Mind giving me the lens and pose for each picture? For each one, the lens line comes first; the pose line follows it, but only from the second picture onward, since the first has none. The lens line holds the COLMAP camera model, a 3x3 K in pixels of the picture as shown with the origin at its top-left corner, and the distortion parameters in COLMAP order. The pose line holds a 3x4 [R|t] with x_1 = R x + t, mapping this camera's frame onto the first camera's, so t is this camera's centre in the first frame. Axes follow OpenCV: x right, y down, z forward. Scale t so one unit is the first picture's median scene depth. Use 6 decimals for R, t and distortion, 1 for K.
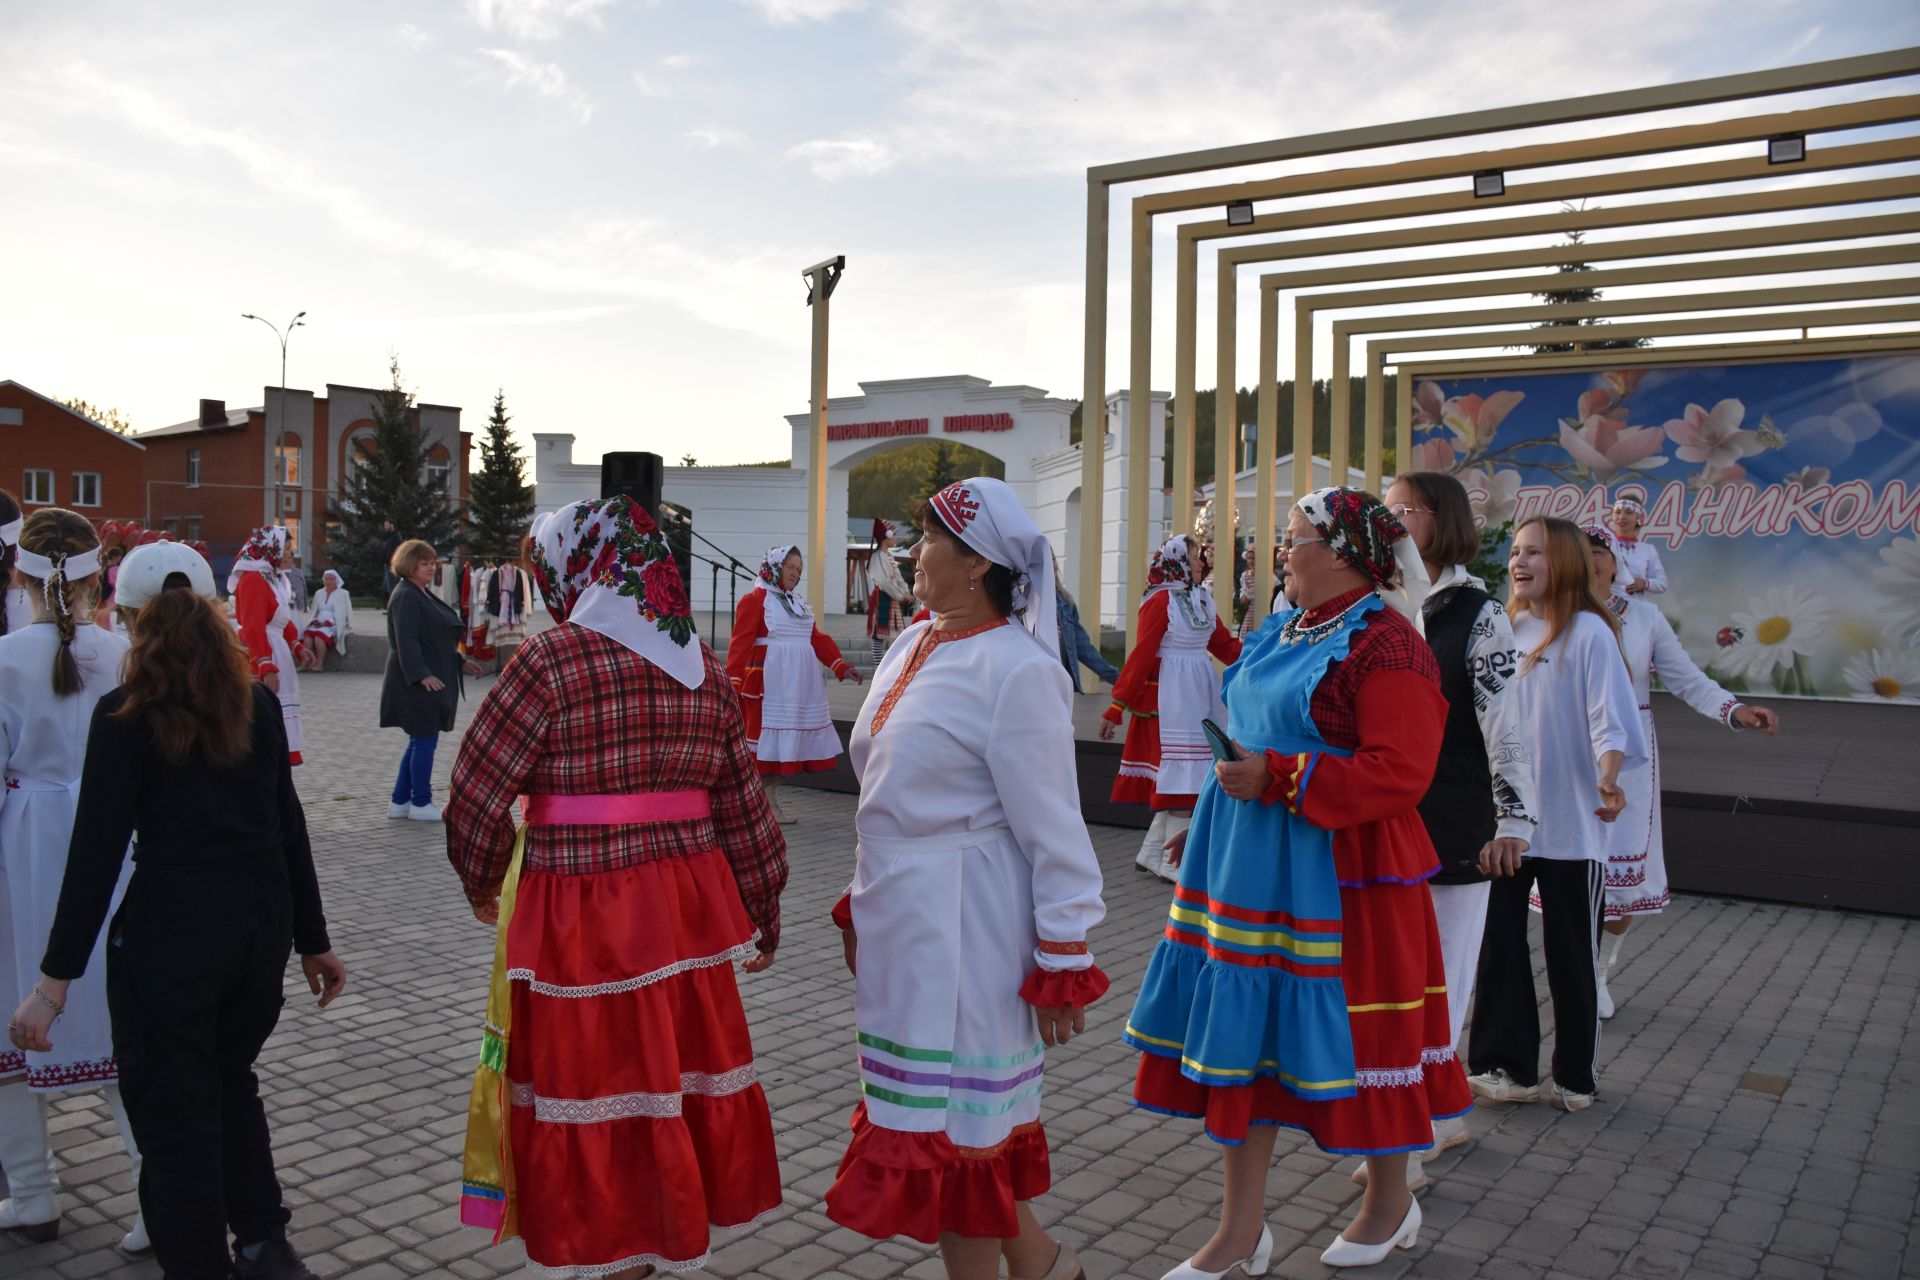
lens RADIAL K [[1528.1, 0, 932.4], [0, 1528.1, 642.5], [0, 0, 1]] dist [-0.155075, 0.121177]
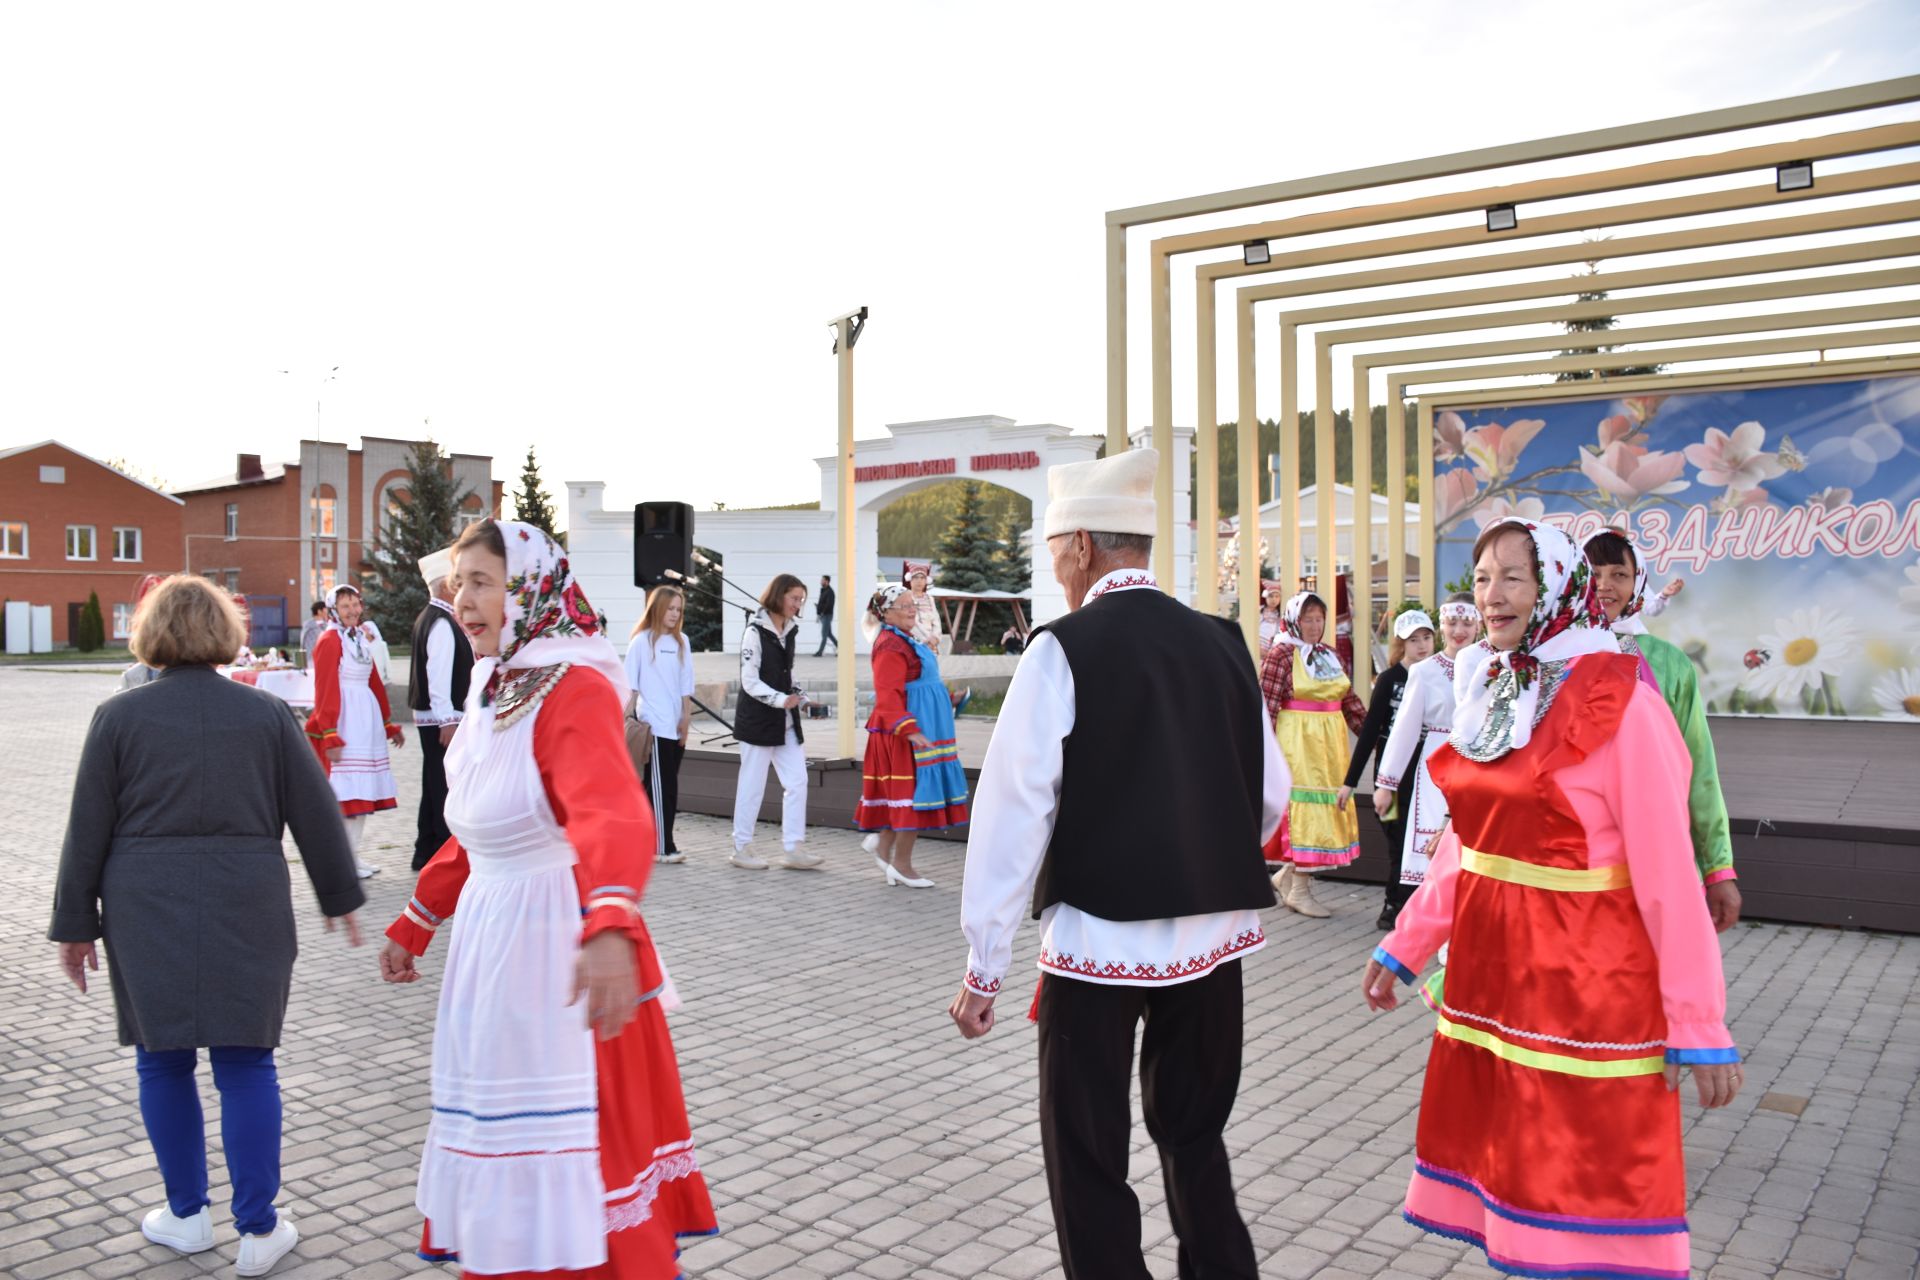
lens RADIAL K [[1528.1, 0, 932.4], [0, 1528.1, 642.5], [0, 0, 1]] dist [-0.155075, 0.121177]
pose [[0.999557, -0.021025, -0.021085, 0.001707], [0.020515, 0.999498, -0.024135, -0.002313], [0.021581, 0.023692, 0.999486, -0.012535]]
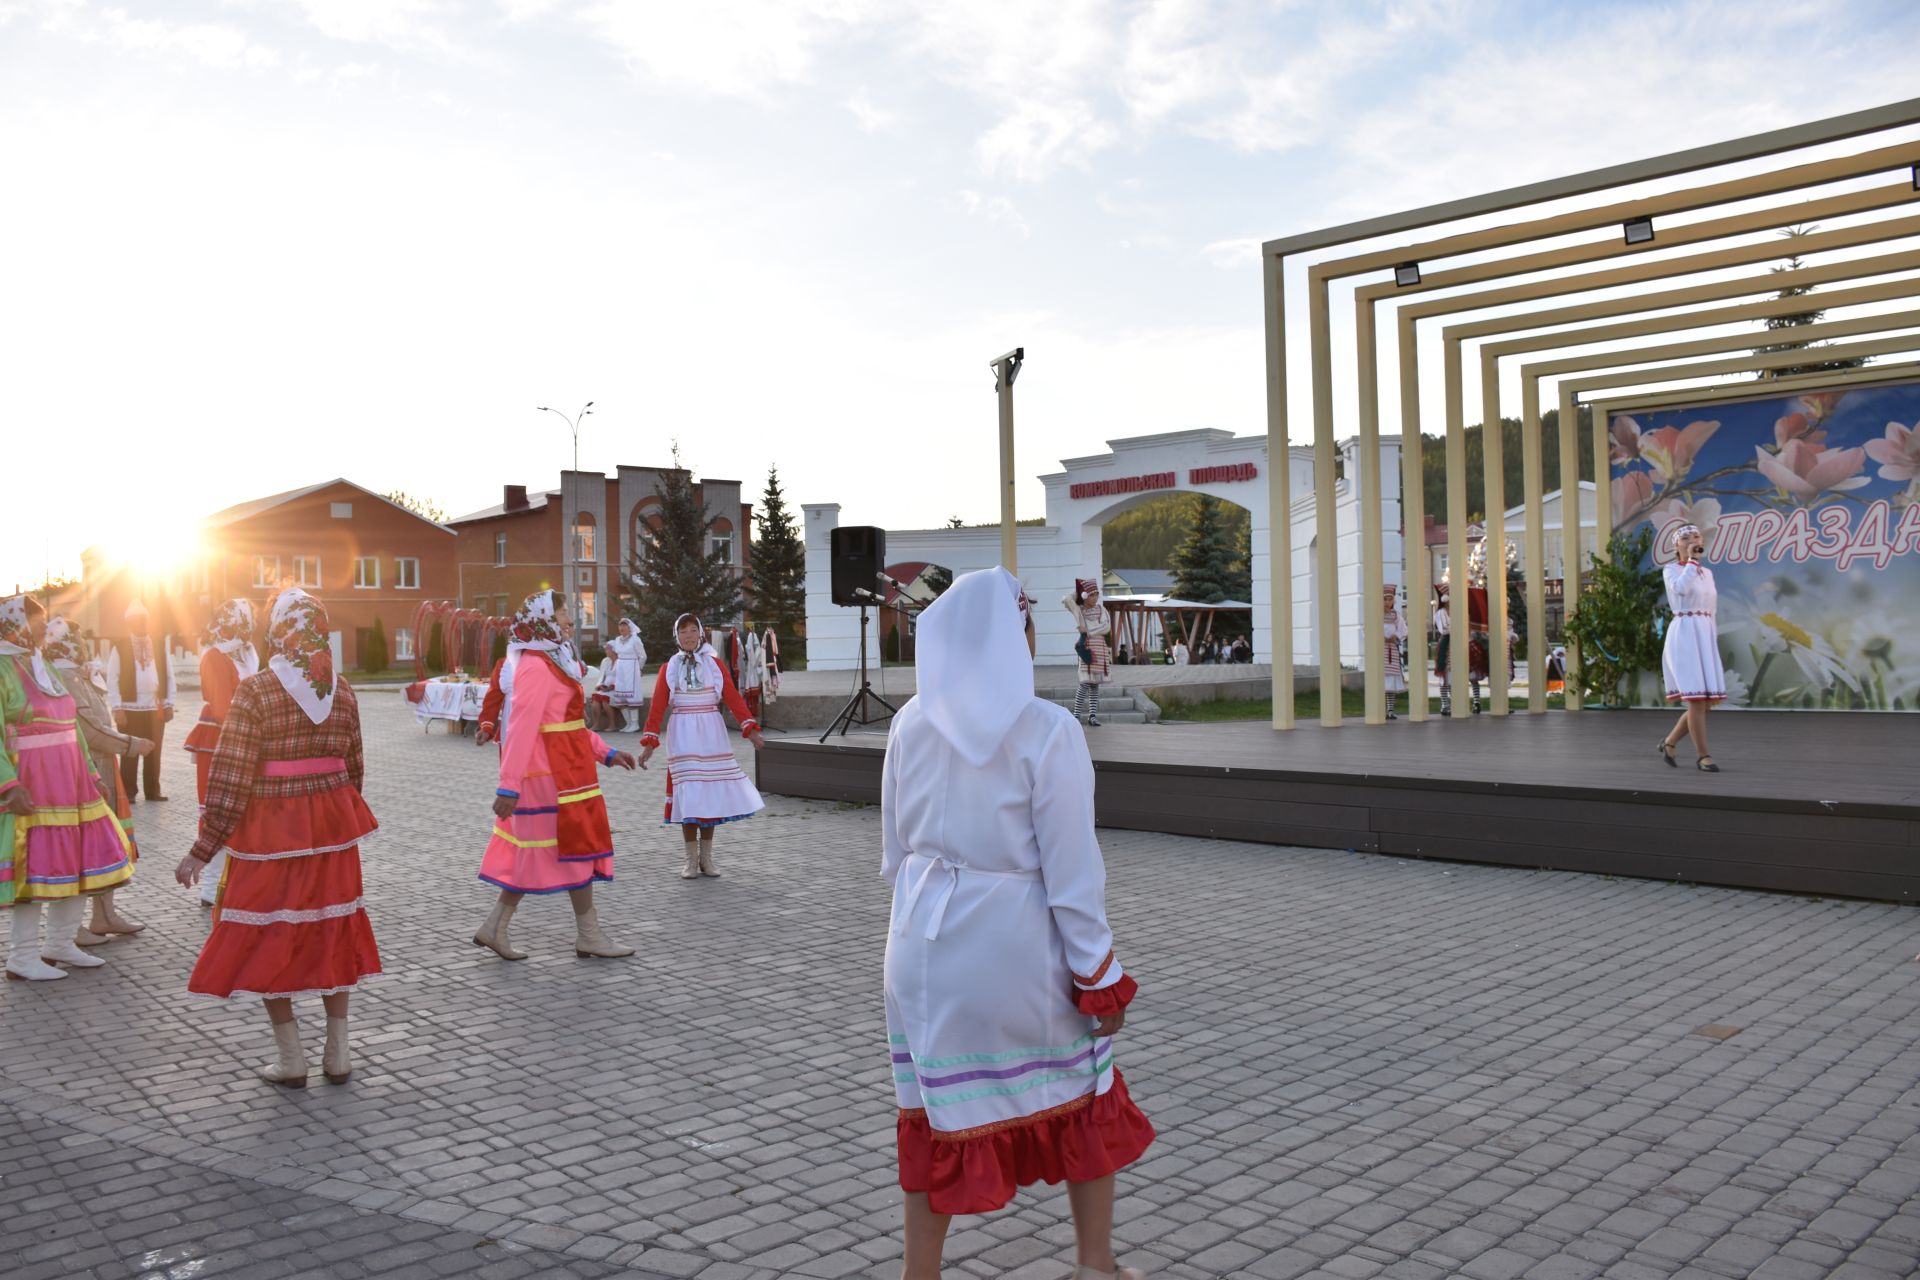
lens RADIAL K [[1528.1, 0, 932.4], [0, 1528.1, 642.5], [0, 0, 1]] dist [-0.155075, 0.121177]
pose [[0.981786, -0.036642, -0.186422, 0.055025], [0.030181, 0.998845, -0.037383, 0.004298], [0.187576, 0.031075, 0.981758, -0.086787]]
